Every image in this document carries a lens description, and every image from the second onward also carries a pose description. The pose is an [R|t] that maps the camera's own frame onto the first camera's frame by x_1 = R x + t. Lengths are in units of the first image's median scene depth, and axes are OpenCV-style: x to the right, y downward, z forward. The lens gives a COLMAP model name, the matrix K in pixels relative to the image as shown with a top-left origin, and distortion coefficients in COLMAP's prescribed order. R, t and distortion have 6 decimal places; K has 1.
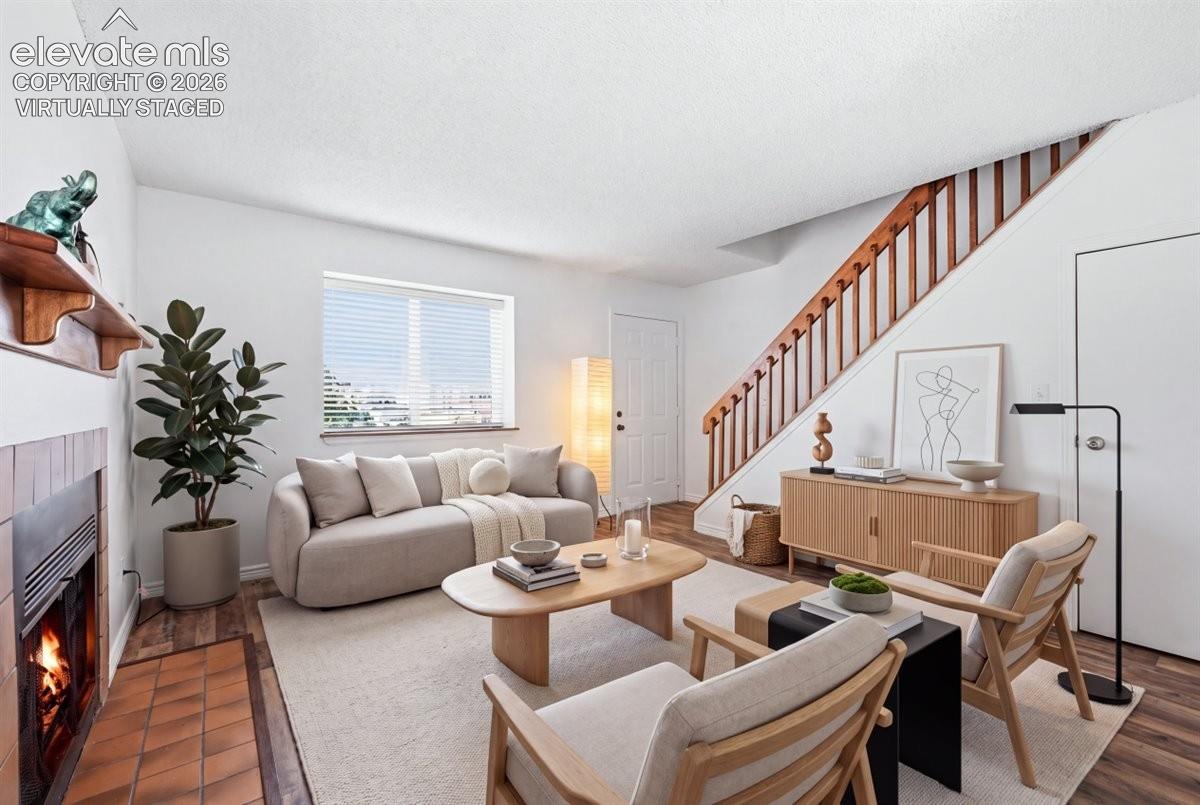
lens RADIAL K [[504.1, 0, 597.5], [0, 504.1, 404.7], [0, 0, 1]] dist [-0.000737, -0.000779]
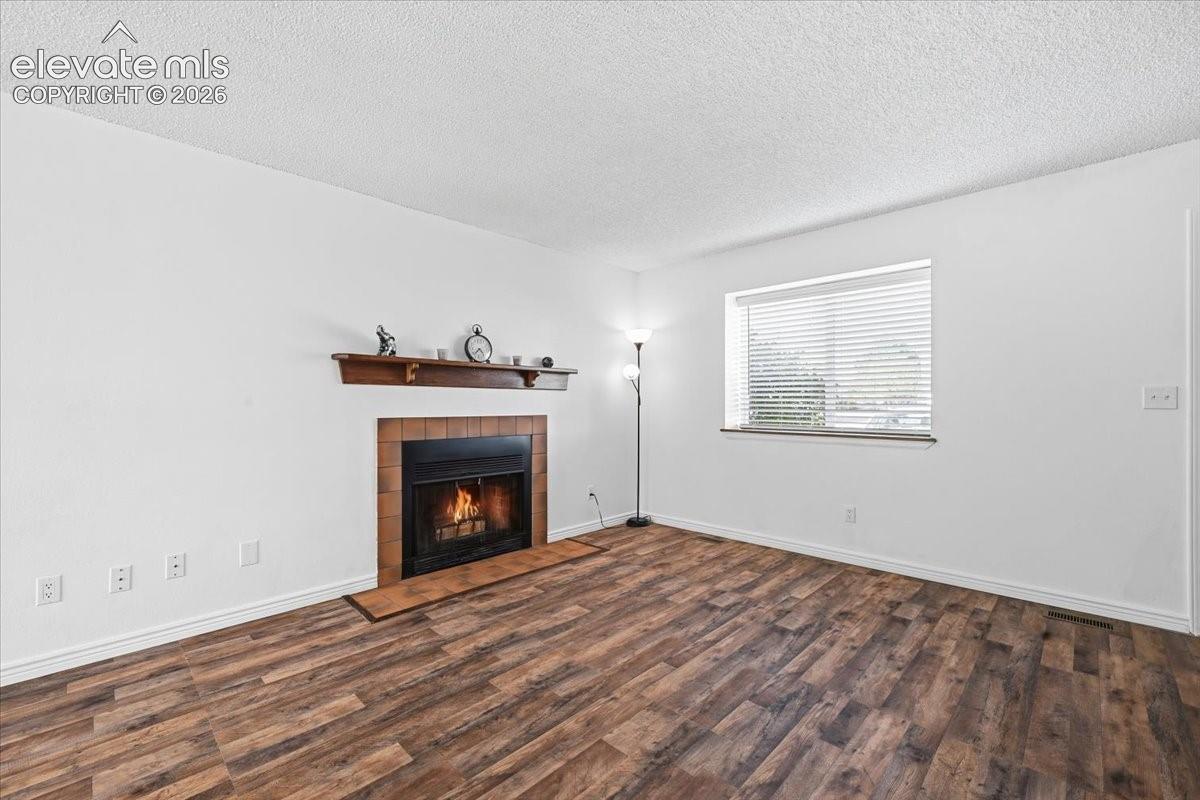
lens RADIAL K [[504.1, 0, 596.9], [0, 504.1, 401.3], [0, 0, 1]] dist [-0.000737, -0.000779]
pose [[0.144090, -0.002189, -0.989562, 0.842296], [-0.002162, 0.999994, -0.002527, 0.012518], [0.989562, 0.002504, 0.144085, 0.768181]]
